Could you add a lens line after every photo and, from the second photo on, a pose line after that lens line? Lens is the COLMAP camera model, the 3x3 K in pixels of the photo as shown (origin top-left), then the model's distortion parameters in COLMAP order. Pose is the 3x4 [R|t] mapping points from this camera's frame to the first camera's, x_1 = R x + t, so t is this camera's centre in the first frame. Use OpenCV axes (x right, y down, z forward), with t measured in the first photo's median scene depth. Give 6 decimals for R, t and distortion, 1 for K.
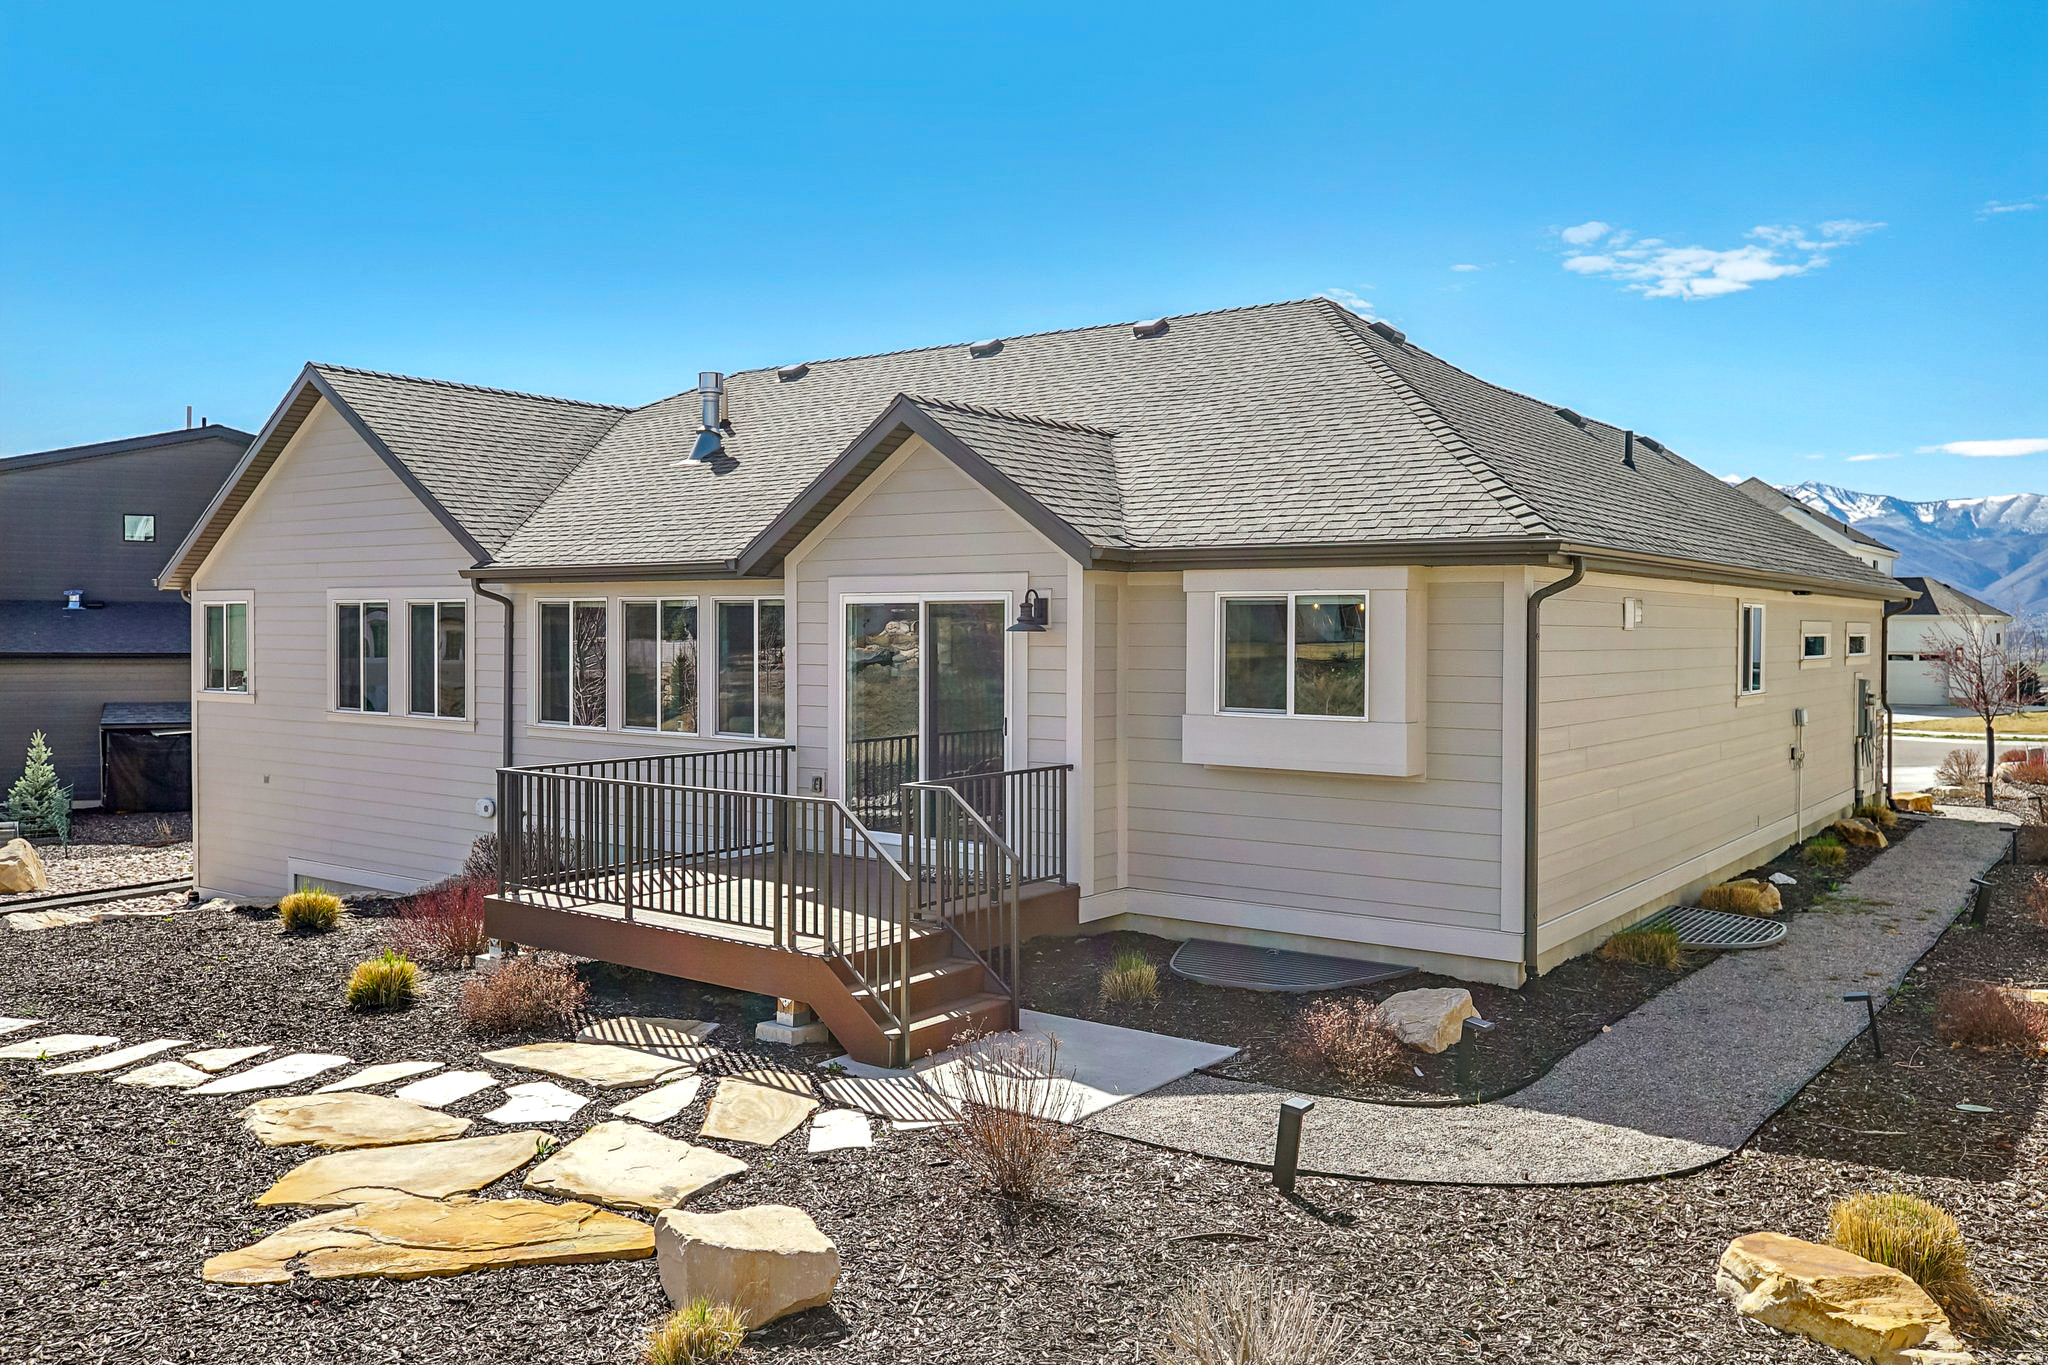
lens RADIAL K [[1474.1, 0, 1024.0], [0, 1474.1, 682.5], [0, 0, 1]] dist [0.028484, 0.004844]
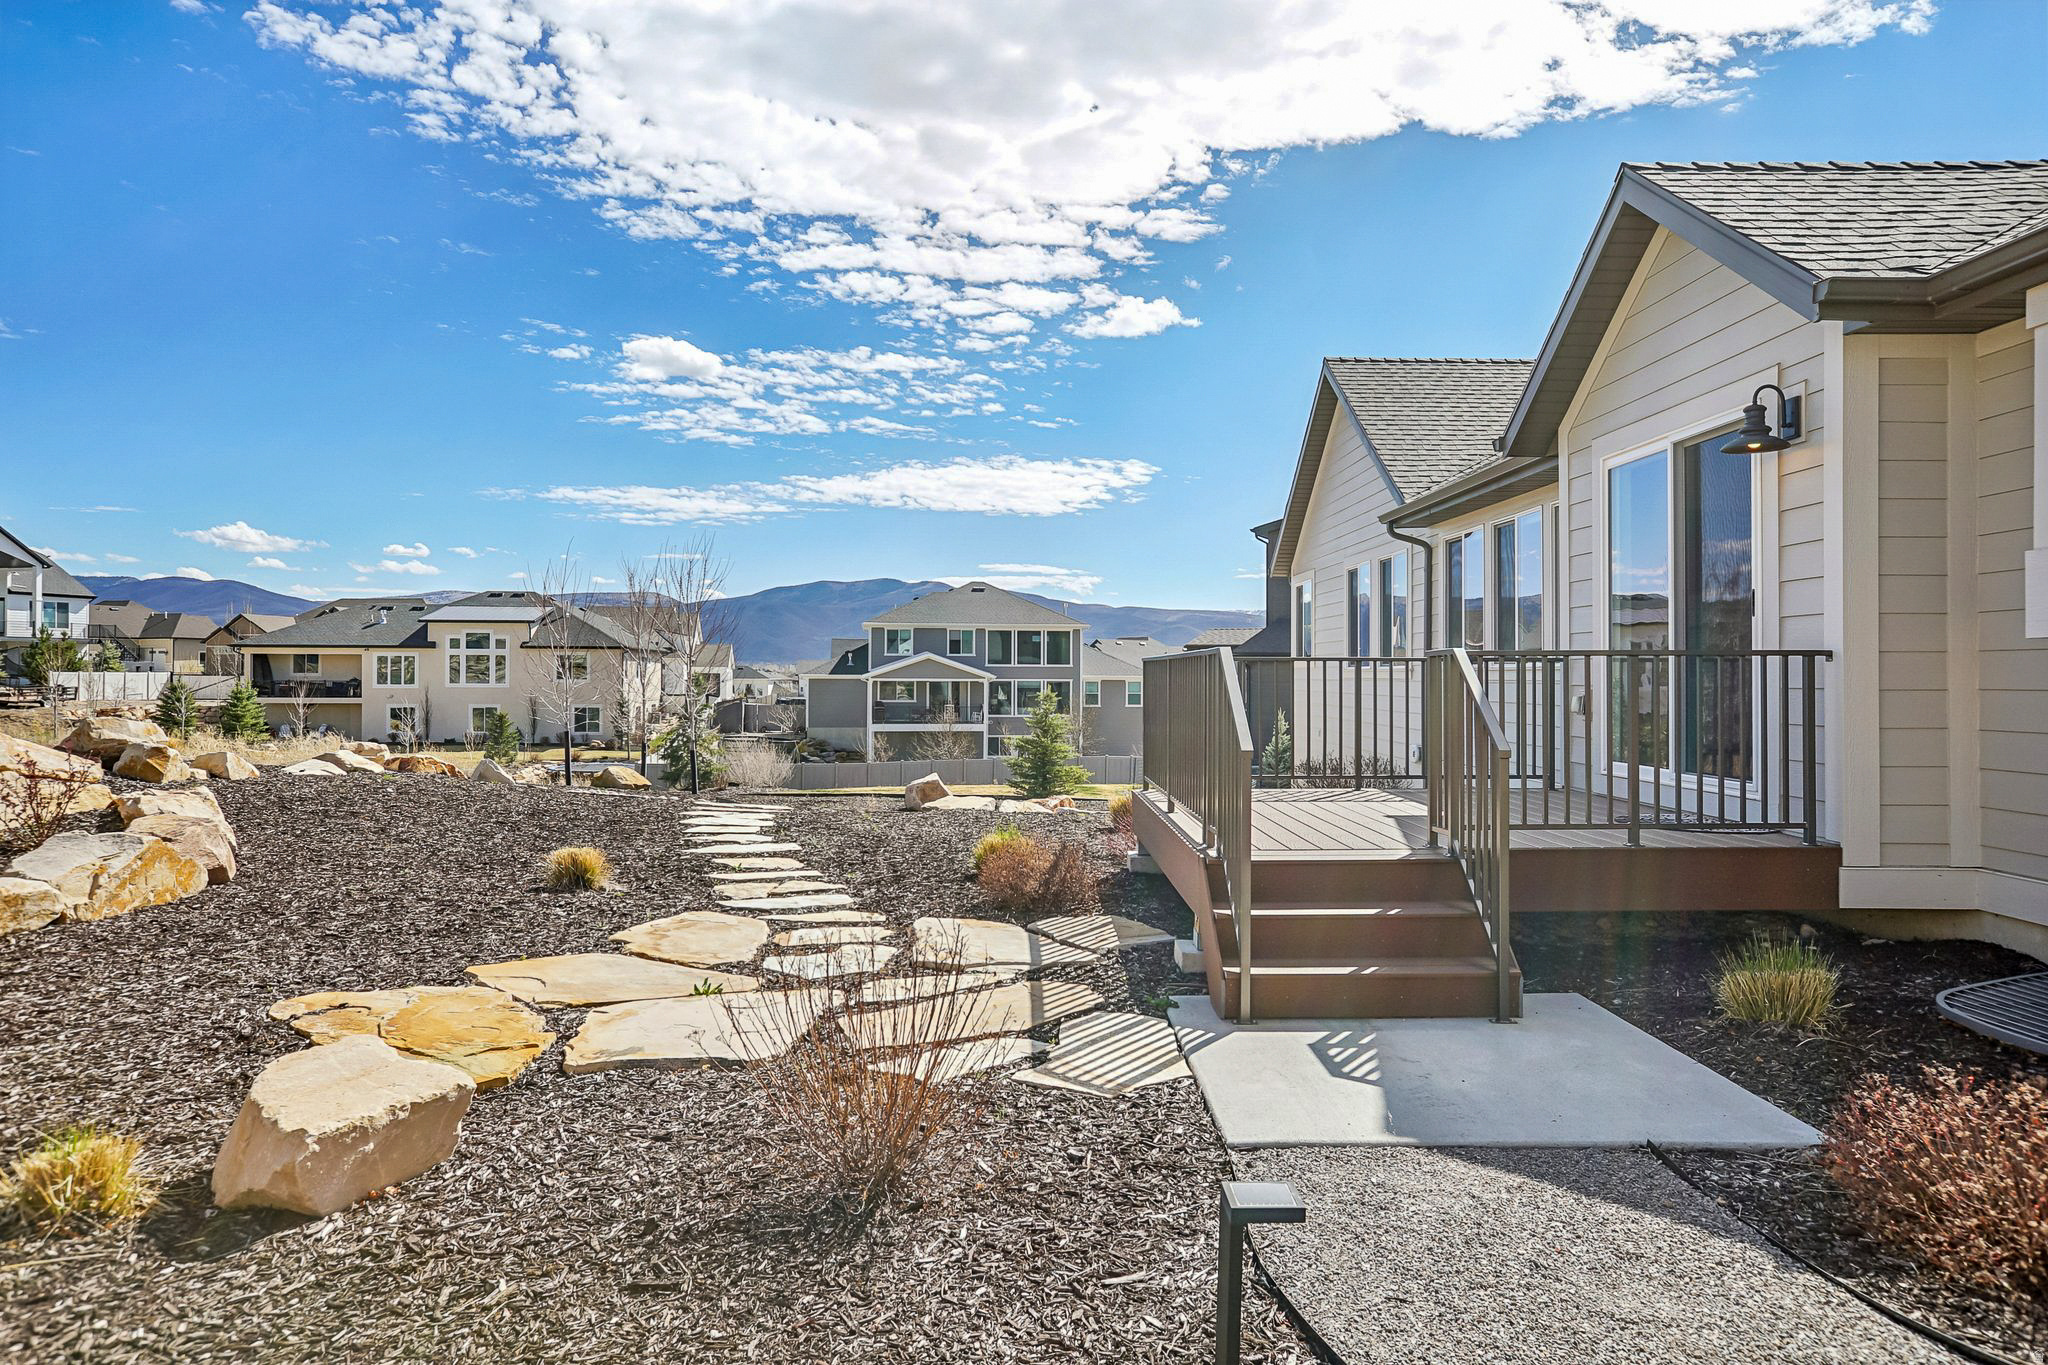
lens RADIAL K [[1261.0, 0, 1024.0], [0, 1261.0, 682.5], [0, 0, 1]] dist [-0.008534, -0.001467]
pose [[0.610098, -0.000794, -0.792326, 0.245585], [-0.011468, 0.999886, -0.009833, 0.077639], [0.792243, 0.015085, 0.610019, 0.406046]]
